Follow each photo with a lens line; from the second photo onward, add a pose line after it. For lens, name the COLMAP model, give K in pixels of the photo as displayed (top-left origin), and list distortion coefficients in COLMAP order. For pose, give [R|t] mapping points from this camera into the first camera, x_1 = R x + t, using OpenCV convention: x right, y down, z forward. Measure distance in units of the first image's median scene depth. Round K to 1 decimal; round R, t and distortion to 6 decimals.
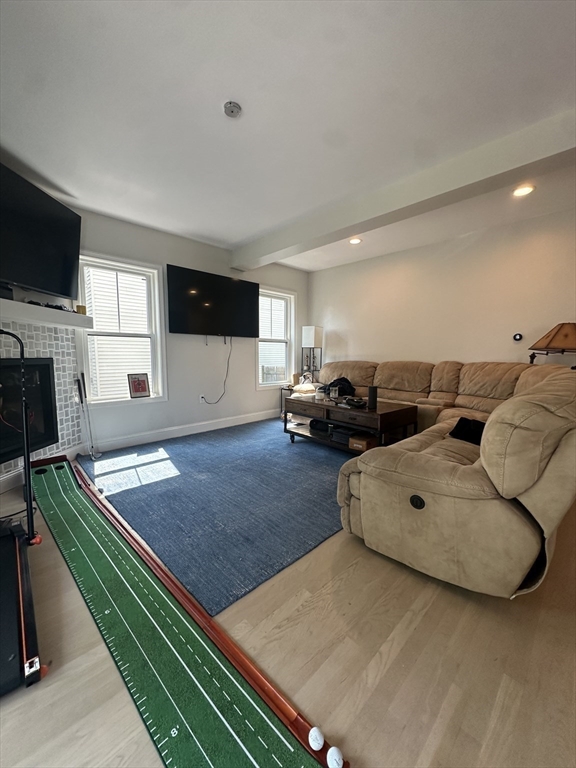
lens RADIAL K [[305.8, 0, 291.8], [0, 305.8, 384.0], [0, 0, 1]] dist [0.000445, 0.000144]
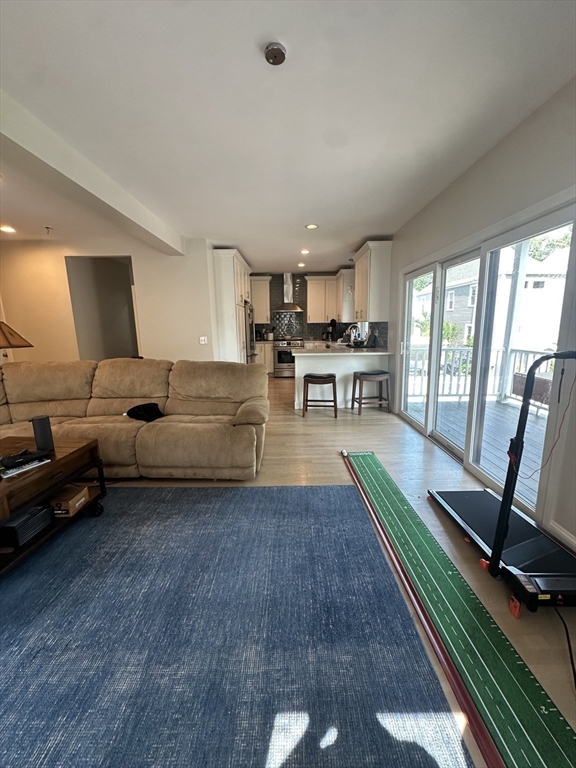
lens RADIAL K [[305.8, 0, 291.8], [0, 305.8, 384.0], [0, 0, 1]] dist [0.000445, 0.000144]
pose [[-0.711046, -0.131271, 0.690783, -0.948051], [0.074151, 0.962942, 0.259317, -0.327004], [-0.699225, 0.235608, -0.674962, 1.860324]]
